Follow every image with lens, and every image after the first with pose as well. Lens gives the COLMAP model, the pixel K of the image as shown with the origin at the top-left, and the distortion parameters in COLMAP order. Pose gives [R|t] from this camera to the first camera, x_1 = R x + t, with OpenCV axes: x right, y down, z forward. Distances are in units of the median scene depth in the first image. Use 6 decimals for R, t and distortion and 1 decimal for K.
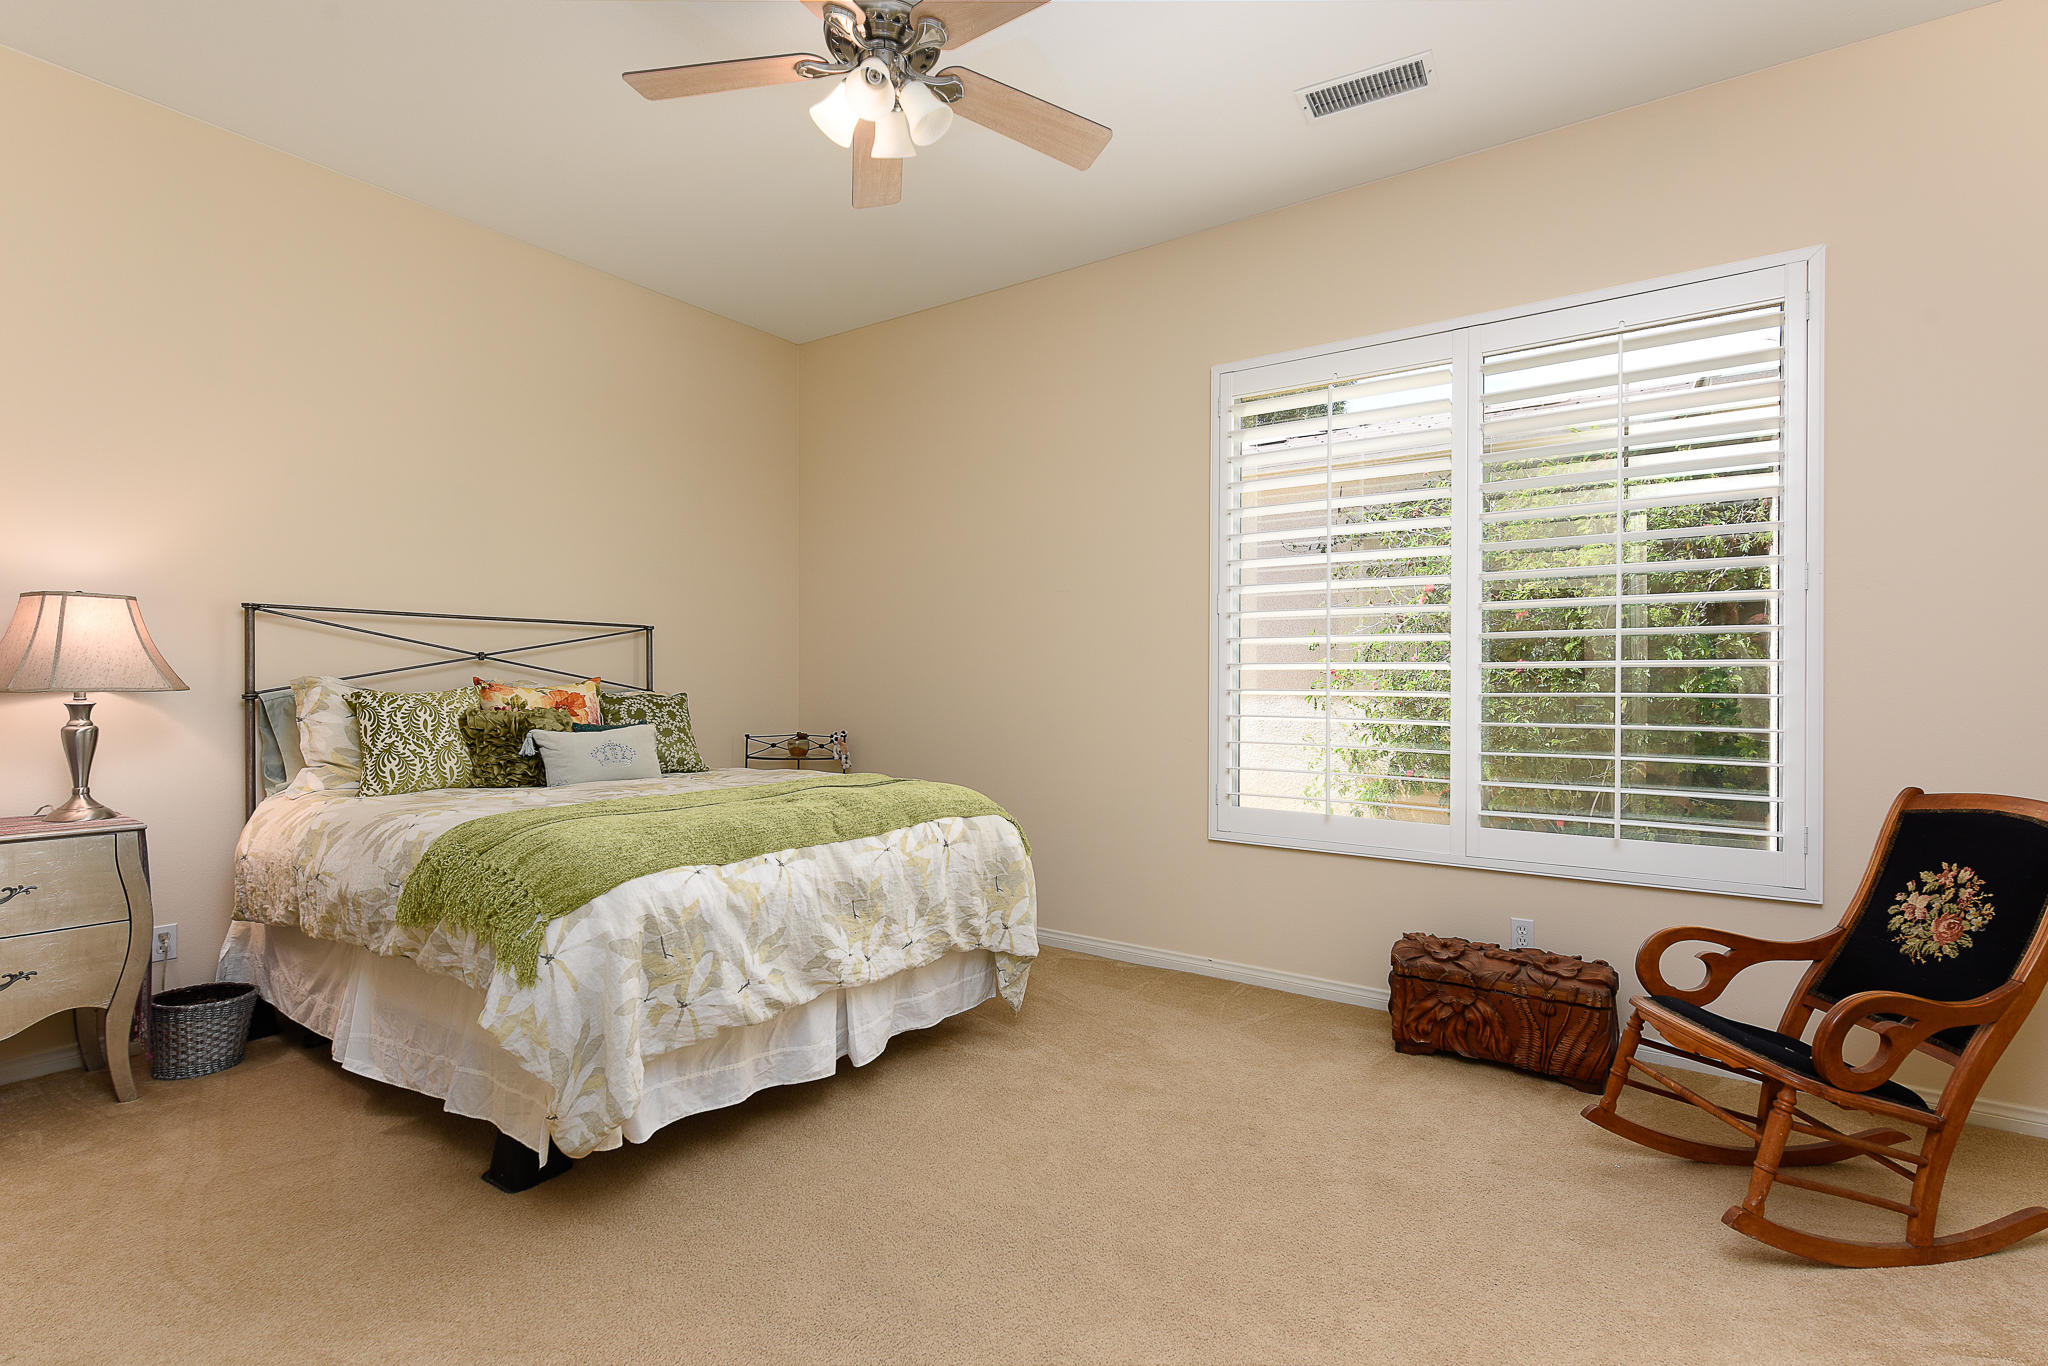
lens RADIAL K [[963.0, 0, 1018.3], [0, 963.0, 682.4], [0, 0, 1]] dist [0.002977, -0.000511]
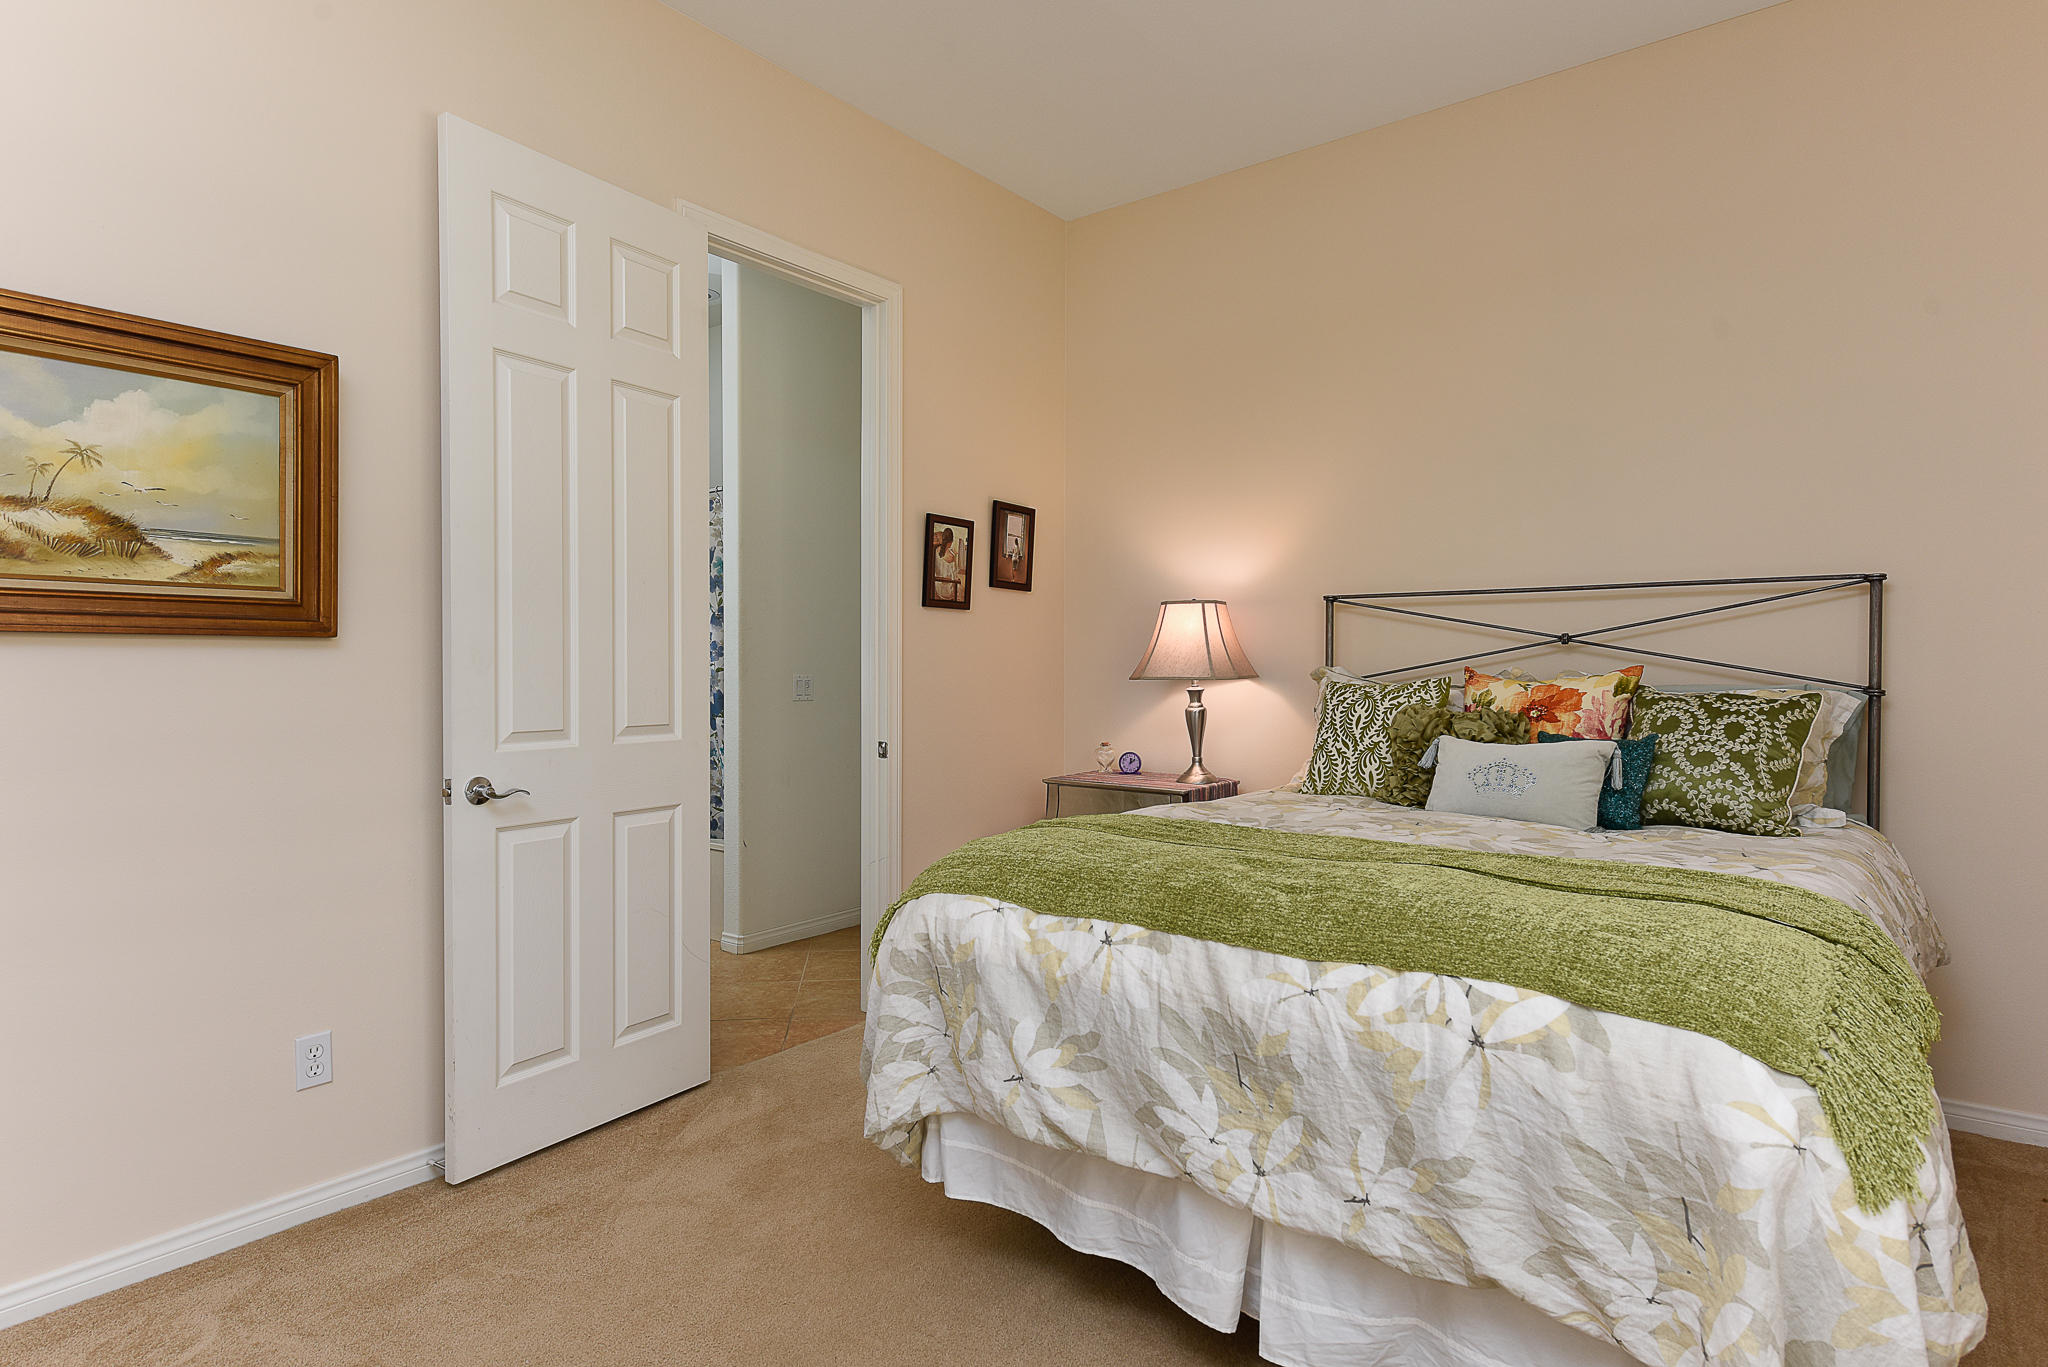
lens RADIAL K [[1100.3, 0, 1018.6], [0, 1100.3, 681.9], [0, 0, 1]] dist [-0.003728, -0.000461]
pose [[-0.058563, 0.009561, -0.998238, 0.461625], [-0.003946, 0.999944, 0.009809, -0.000499], [0.998276, 0.004514, -0.058522, 0.861240]]
